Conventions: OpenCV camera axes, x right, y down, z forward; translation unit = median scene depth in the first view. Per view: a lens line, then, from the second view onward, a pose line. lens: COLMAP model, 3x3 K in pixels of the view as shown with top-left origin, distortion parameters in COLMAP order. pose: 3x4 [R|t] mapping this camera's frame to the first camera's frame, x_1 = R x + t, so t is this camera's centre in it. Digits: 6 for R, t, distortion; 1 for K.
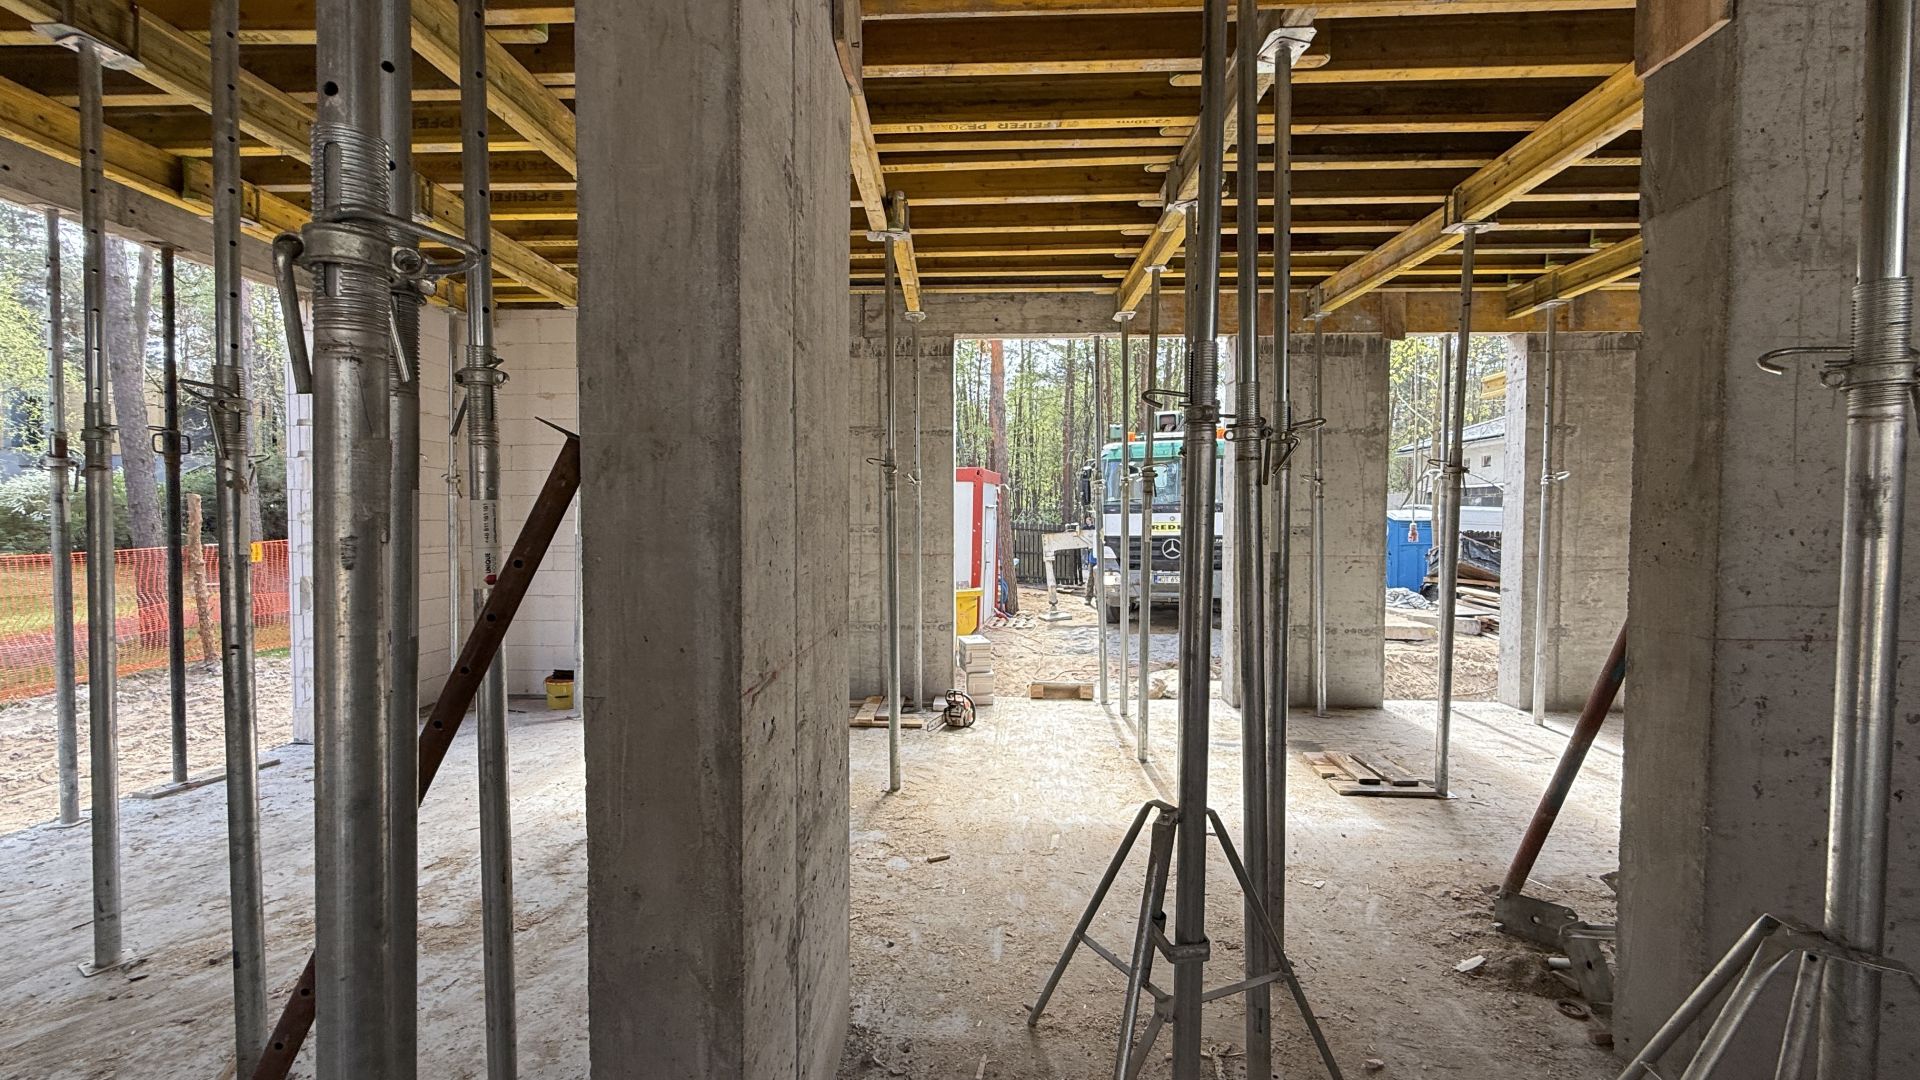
lens RADIAL K [[765.2, 0, 953.2], [0, 765.2, 538.5], [0, 0, 1]] dist [-0.000549, 0.000258]
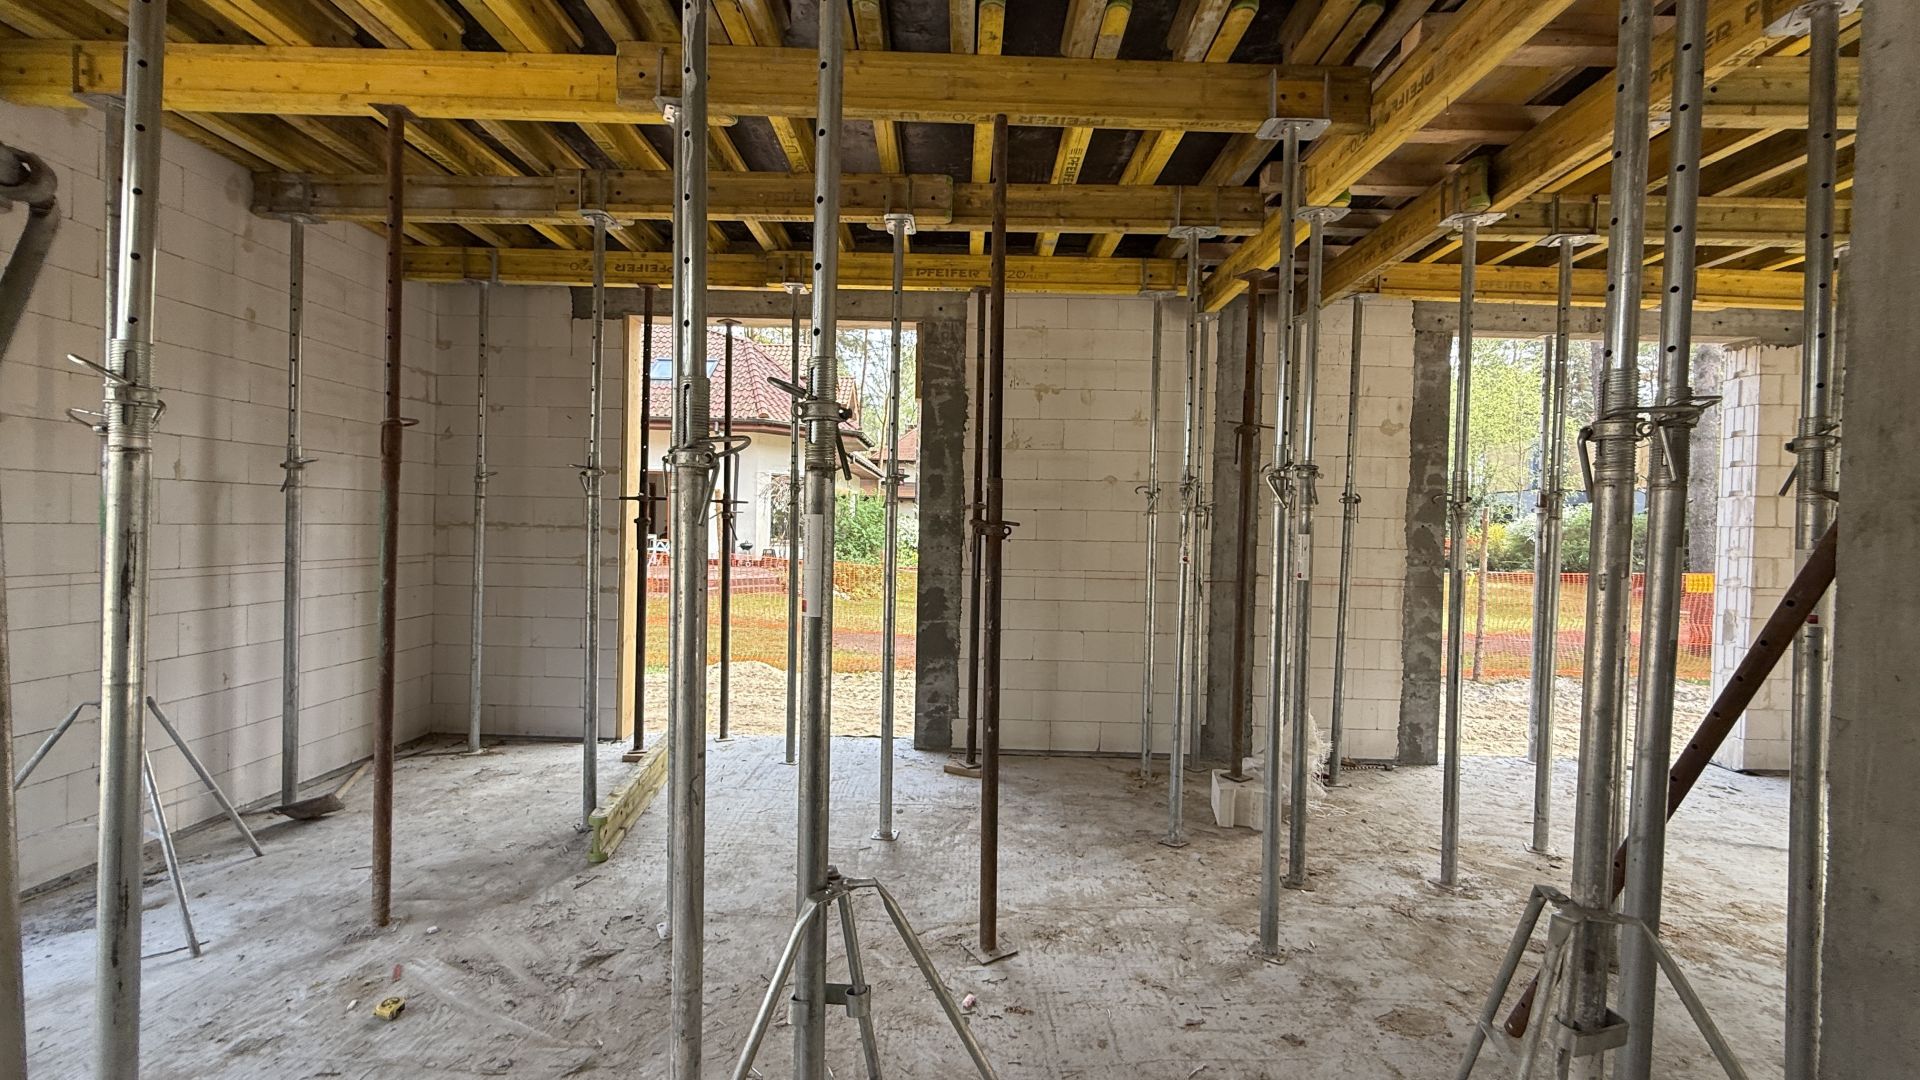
lens RADIAL K [[765.2, 0, 953.2], [0, 765.2, 538.5], [0, 0, 1]] dist [-0.000549, 0.000258]
pose [[0.035567, 0.014527, -0.999262, 0.205302], [-0.052796, 0.998525, 0.012637, -0.005555], [0.997972, 0.052307, 0.036281, -0.138690]]
